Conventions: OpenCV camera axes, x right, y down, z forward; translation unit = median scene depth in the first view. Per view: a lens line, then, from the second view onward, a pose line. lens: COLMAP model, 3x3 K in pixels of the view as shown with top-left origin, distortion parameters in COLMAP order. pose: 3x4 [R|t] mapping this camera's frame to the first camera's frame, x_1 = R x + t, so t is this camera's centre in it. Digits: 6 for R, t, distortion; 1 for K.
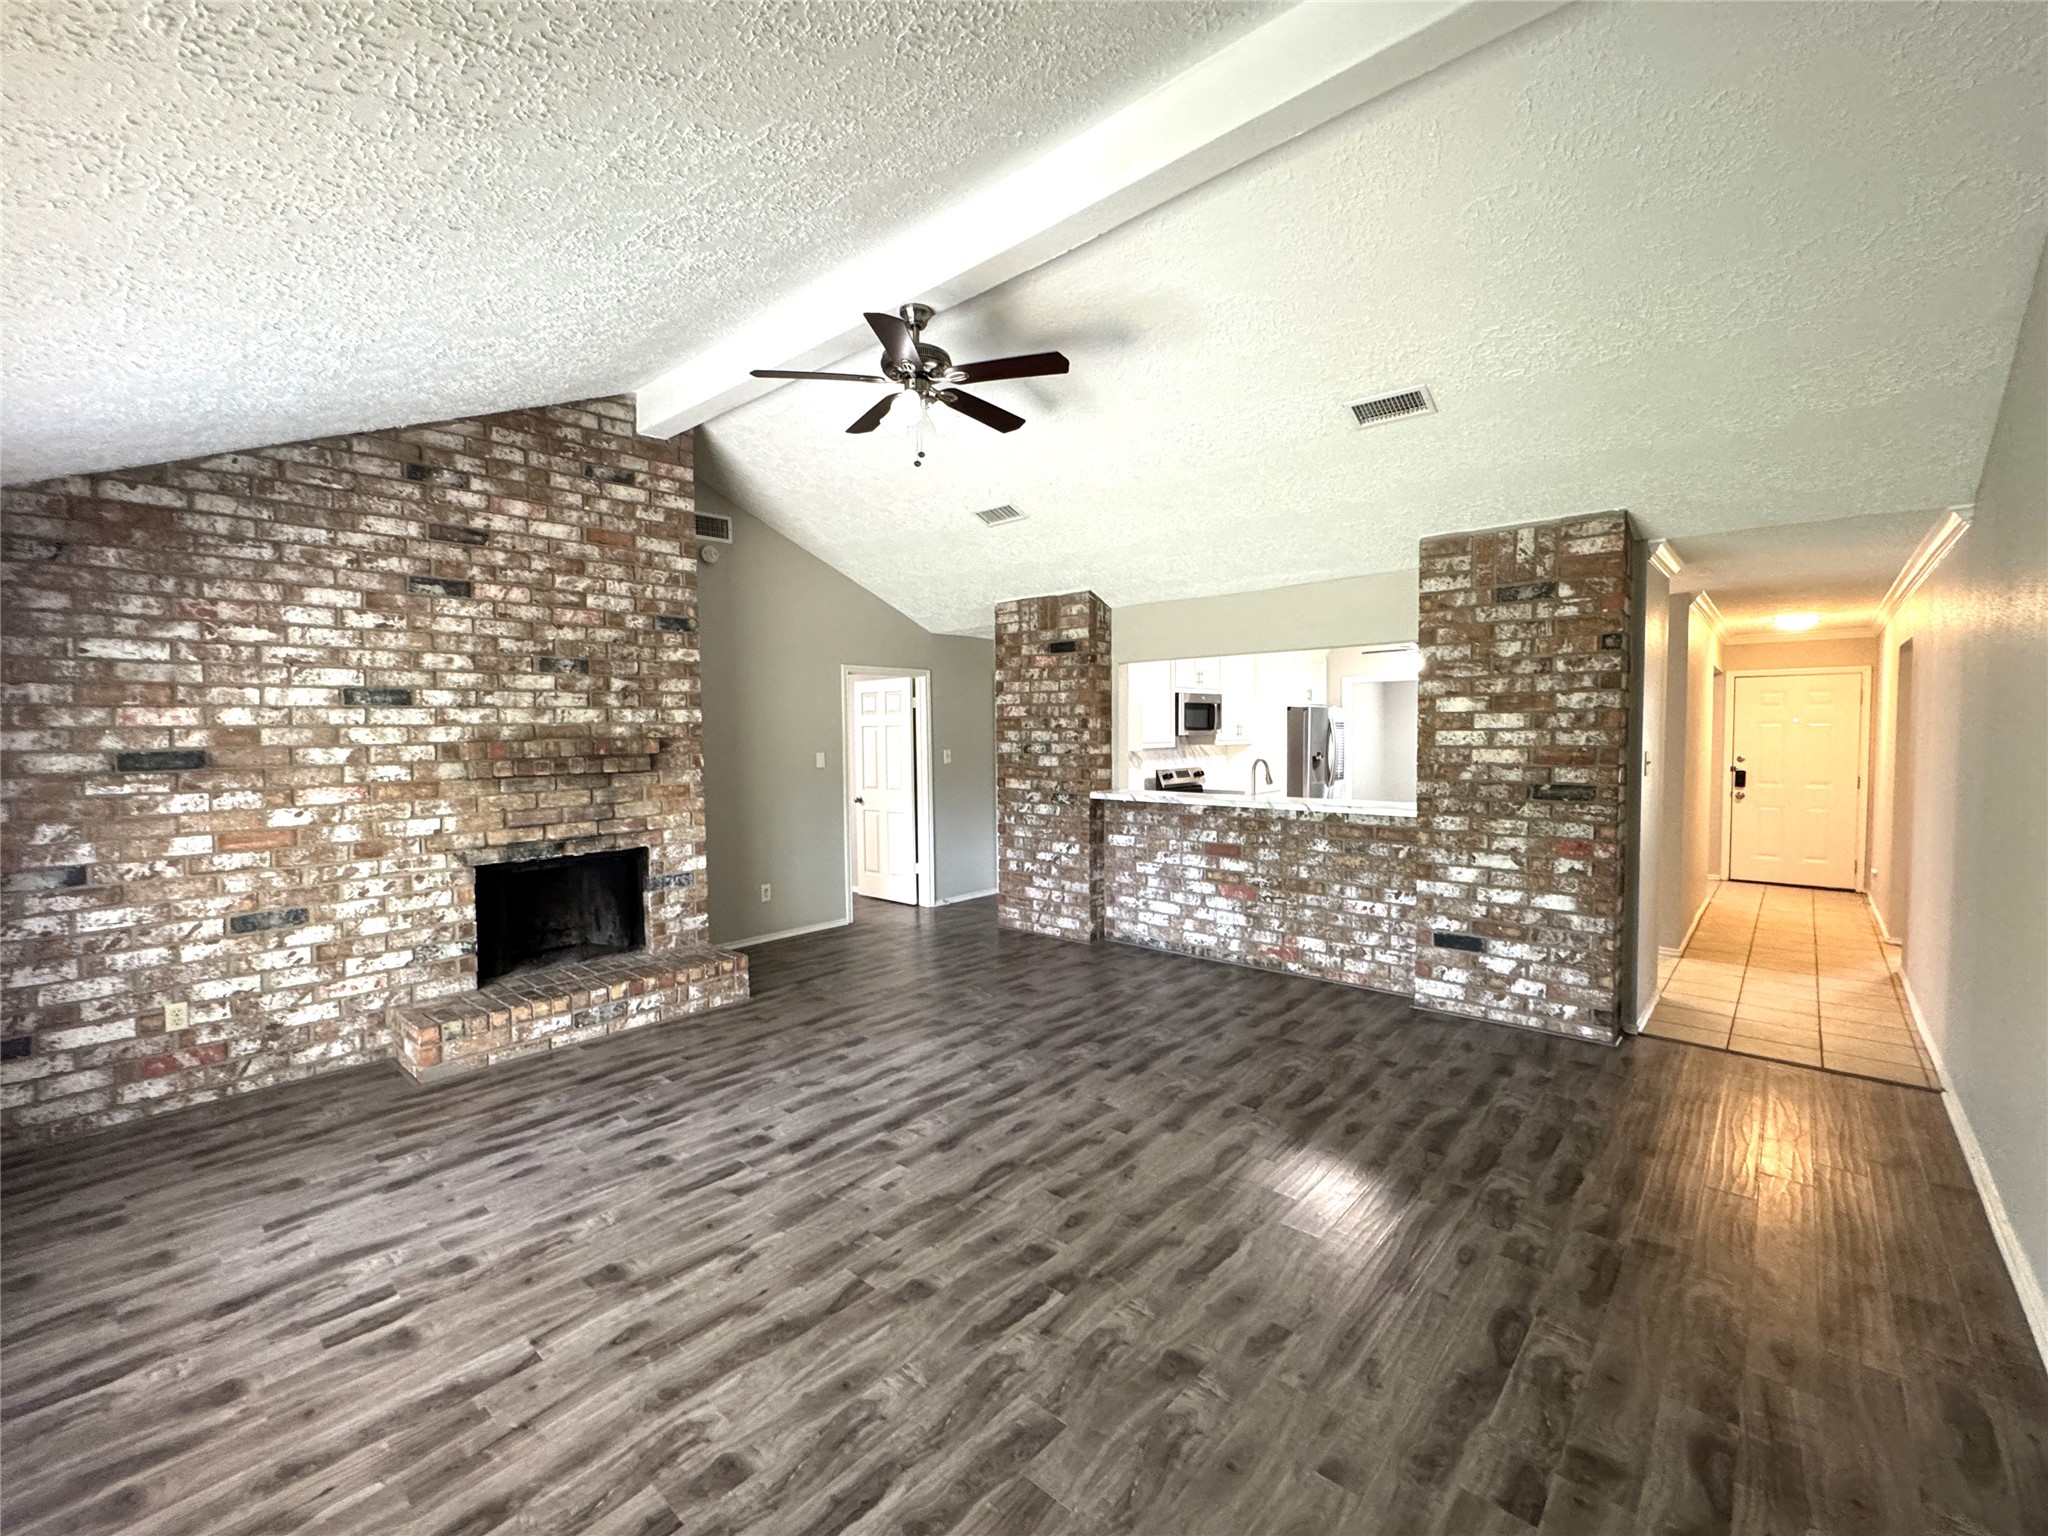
lens RADIAL K [[867.1, 0, 1021.0], [0, 867.1, 771.2], [0, 0, 1]] dist [-0.005682, 0.000087]
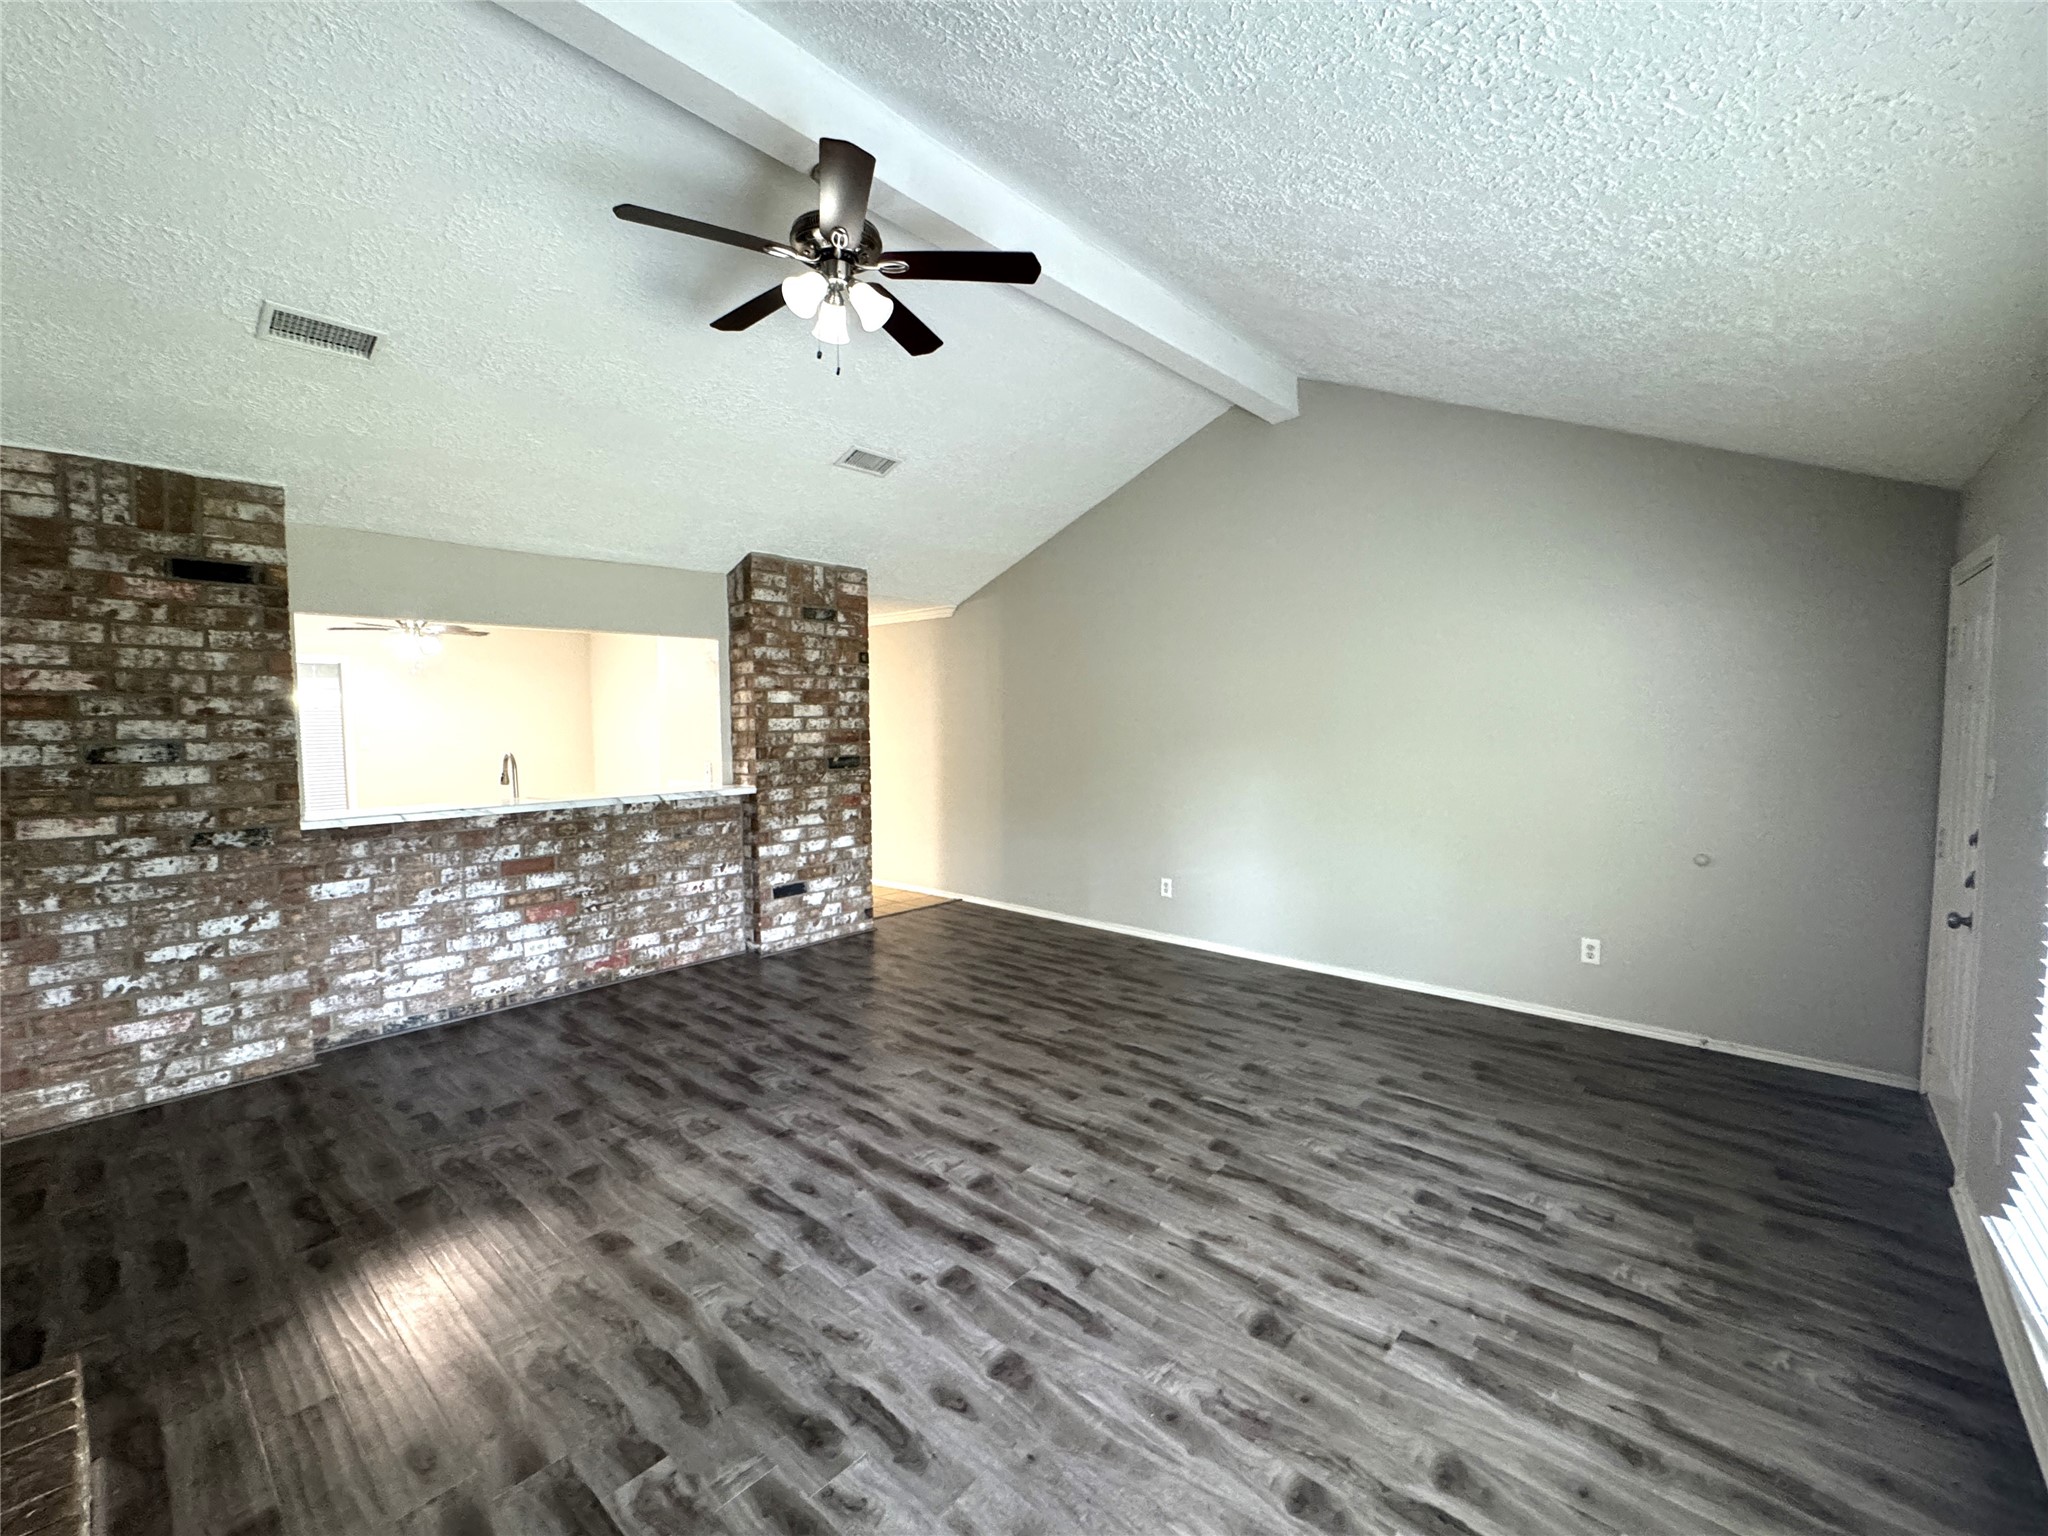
lens RADIAL K [[867.1, 0, 1021.0], [0, 867.1, 771.2], [0, 0, 1]] dist [-0.005682, 0.000087]
pose [[-0.007690, -0.055962, 0.998403, -0.718805], [0.054904, 0.996903, 0.056301, -0.022524], [-0.998462, 0.055249, -0.004593, 0.668739]]
